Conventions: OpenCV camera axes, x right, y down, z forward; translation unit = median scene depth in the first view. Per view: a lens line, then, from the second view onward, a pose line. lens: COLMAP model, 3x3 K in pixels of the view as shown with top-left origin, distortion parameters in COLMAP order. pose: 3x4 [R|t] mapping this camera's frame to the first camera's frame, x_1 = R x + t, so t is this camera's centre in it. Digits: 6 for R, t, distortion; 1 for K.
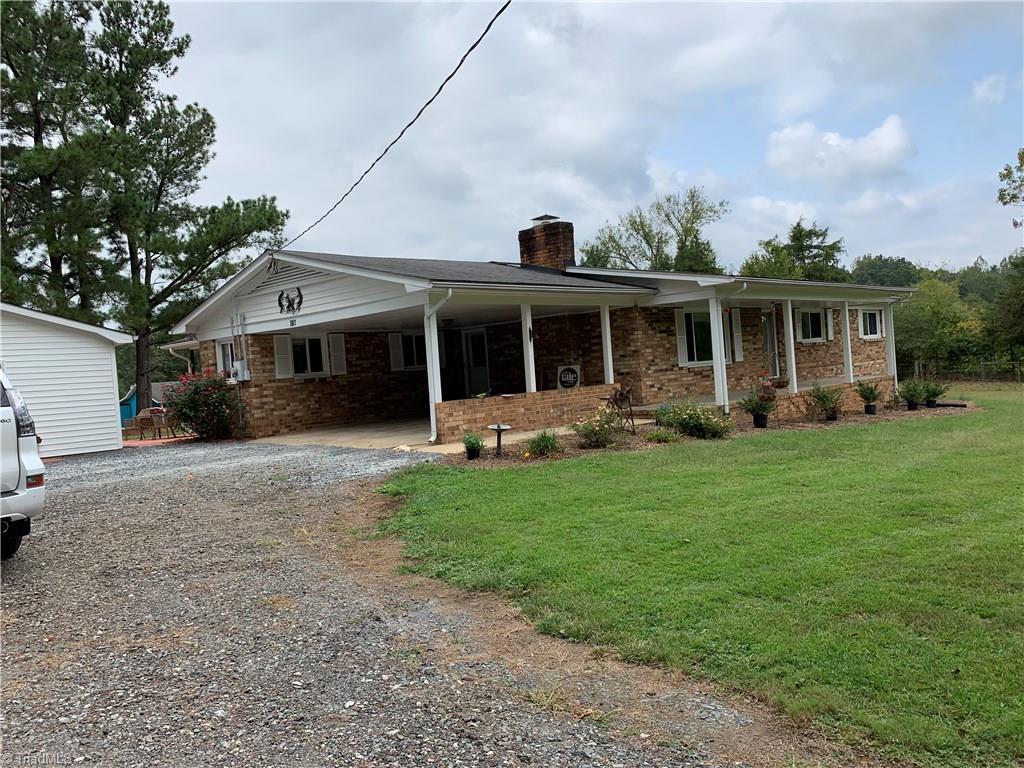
lens RADIAL K [[809.0, 0, 498.4], [0, 809.0, 382.2], [0, 0, 1]] dist [0.016076, 0.008809]
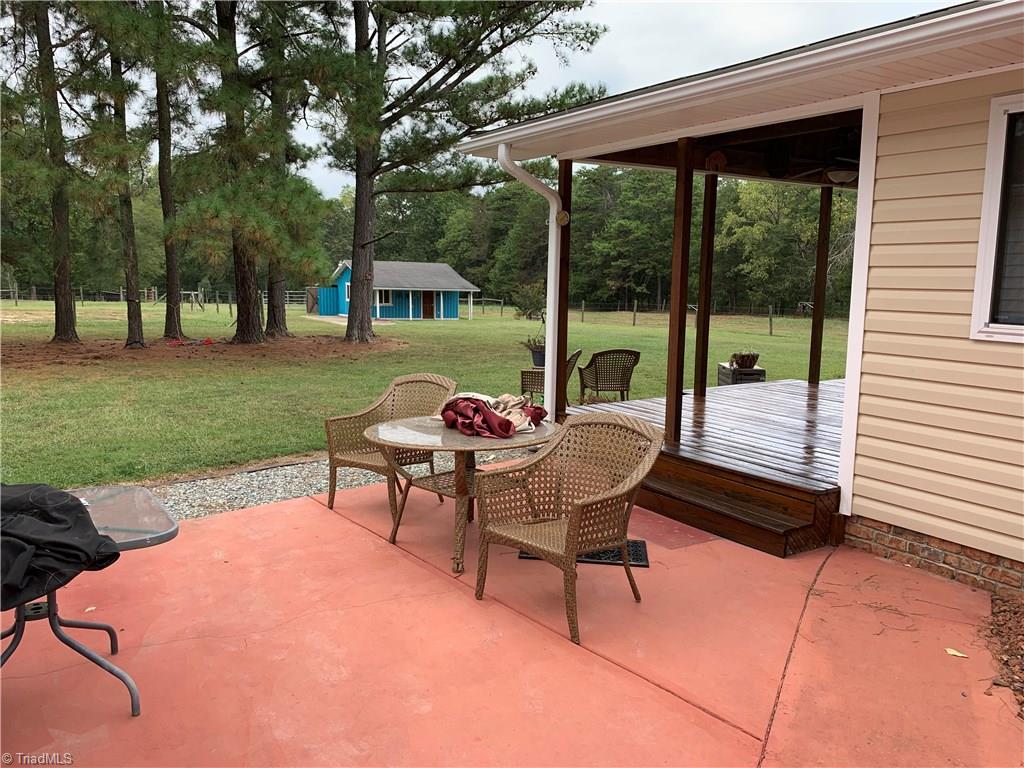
lens RADIAL K [[809.0, 0, 498.4], [0, 809.0, 382.2], [0, 0, 1]] dist [0.016076, 0.008809]
pose [[0.970189, 0.112791, -0.214504, -0.199002], [-0.084696, 0.987088, 0.135957, -0.000615], [0.227069, -0.113737, 0.967214, 0.430139]]
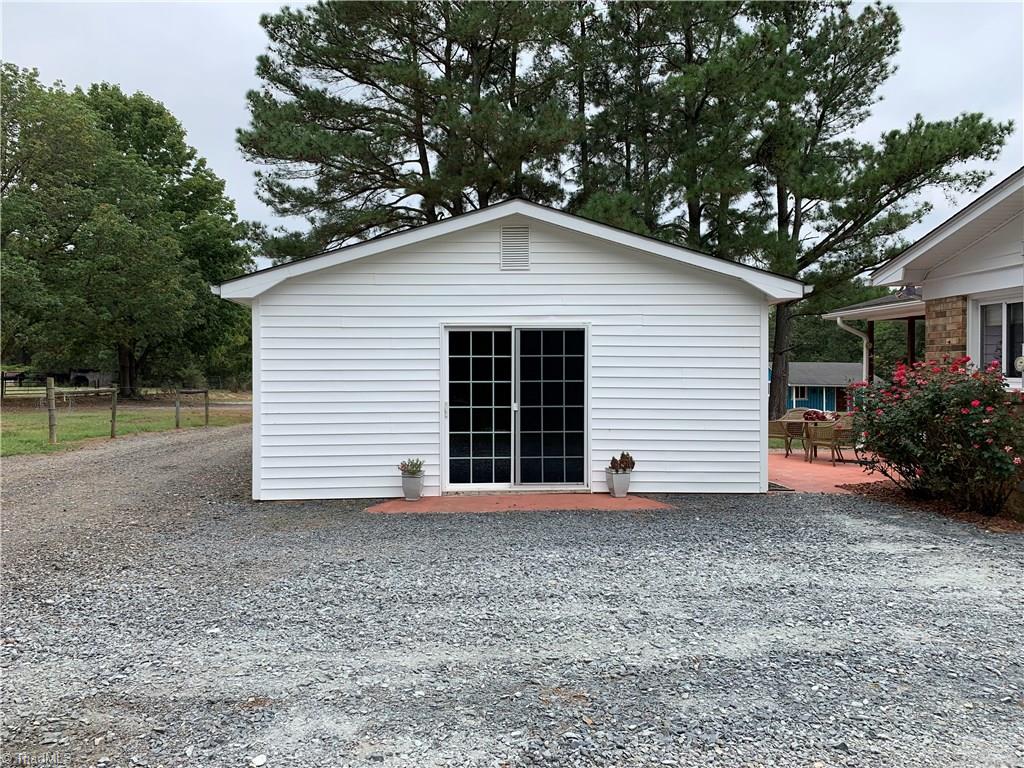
lens RADIAL K [[809.0, 0, 498.4], [0, 809.0, 382.2], [0, 0, 1]] dist [0.016076, 0.008809]
pose [[0.741921, 0.079475, -0.665761, -0.100213], [-0.061815, 0.996829, 0.050110, -0.003600], [0.667632, 0.003976, 0.744481, 0.197819]]
